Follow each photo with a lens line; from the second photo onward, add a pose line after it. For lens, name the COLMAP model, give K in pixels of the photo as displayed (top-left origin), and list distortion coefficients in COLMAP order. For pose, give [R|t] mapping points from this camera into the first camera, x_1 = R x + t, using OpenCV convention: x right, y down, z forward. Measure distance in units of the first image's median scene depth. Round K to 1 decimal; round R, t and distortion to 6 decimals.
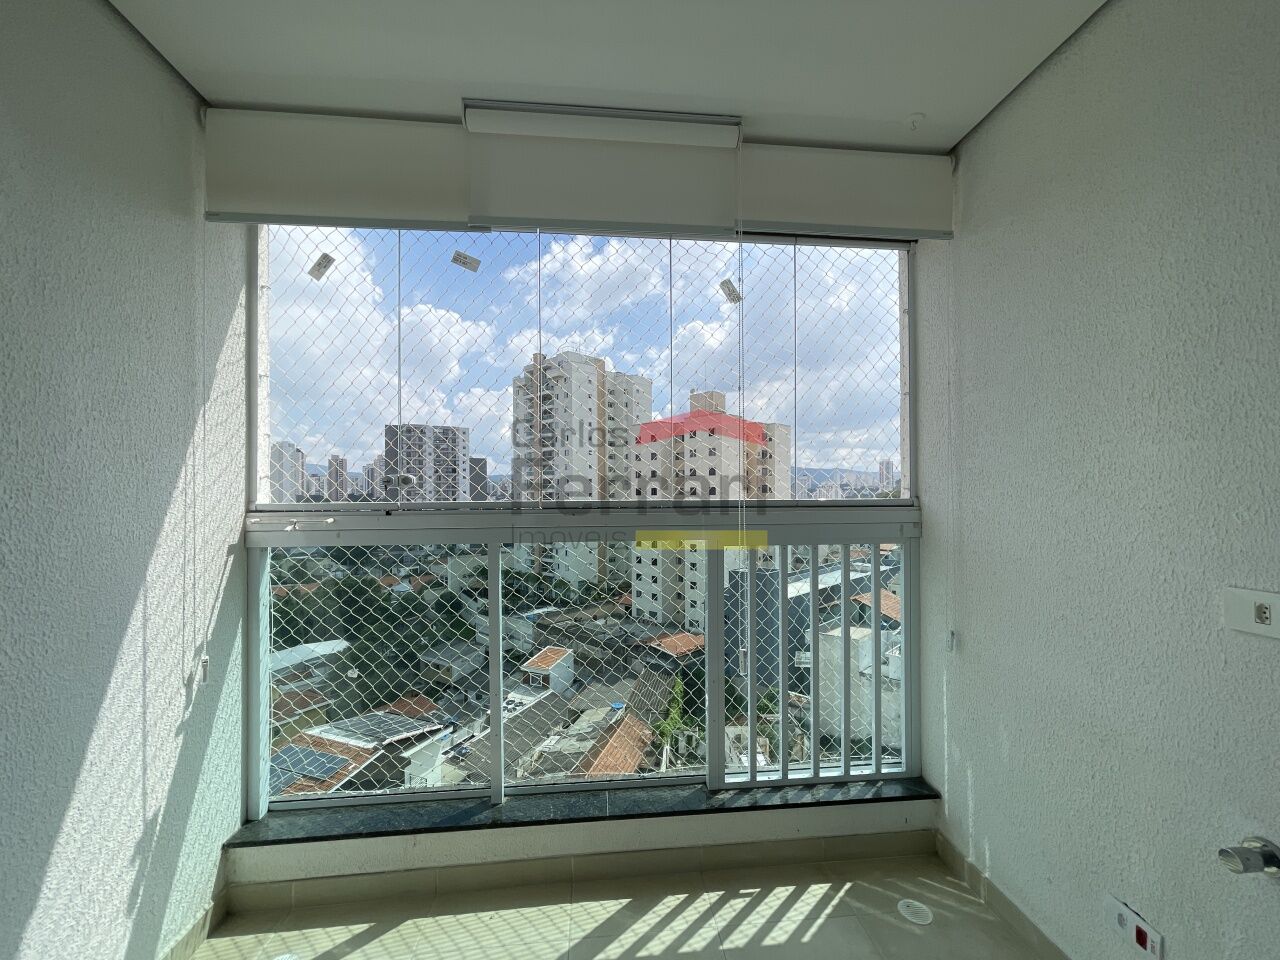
lens RADIAL K [[523.5, 0, 640.3], [0, 523.5, 488.4], [0, 0, 1]] dist [-0.001642, -0.000358]
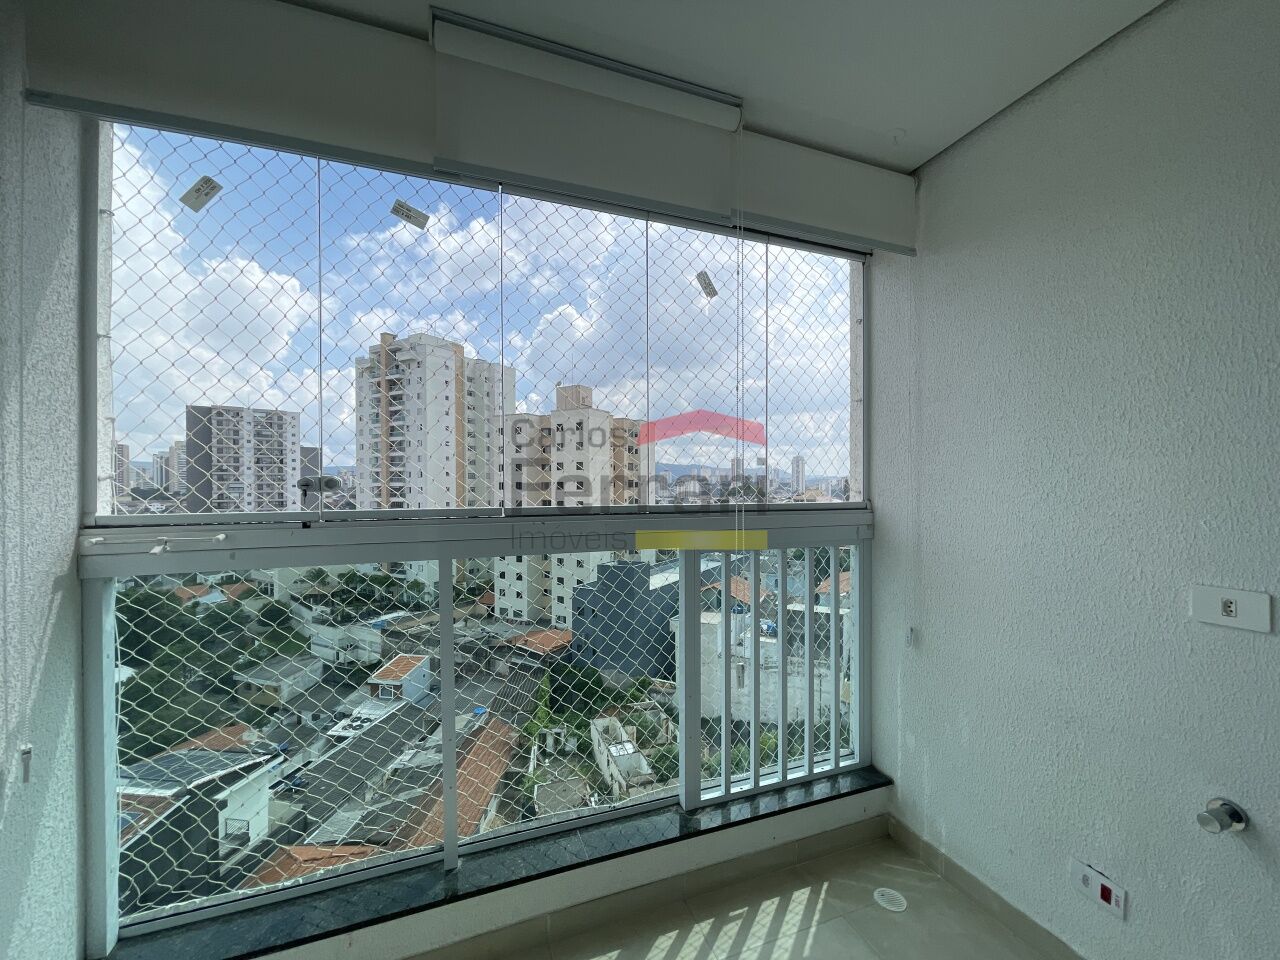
lens RADIAL K [[523.5, 0, 640.3], [0, 523.5, 488.4], [0, 0, 1]] dist [-0.001642, -0.000358]
pose [[0.964737, 0.000476, 0.263215, -0.198526], [-0.003602, 0.999929, 0.011395, -0.018175], [-0.263191, -0.011941, 0.964670, 0.116244]]
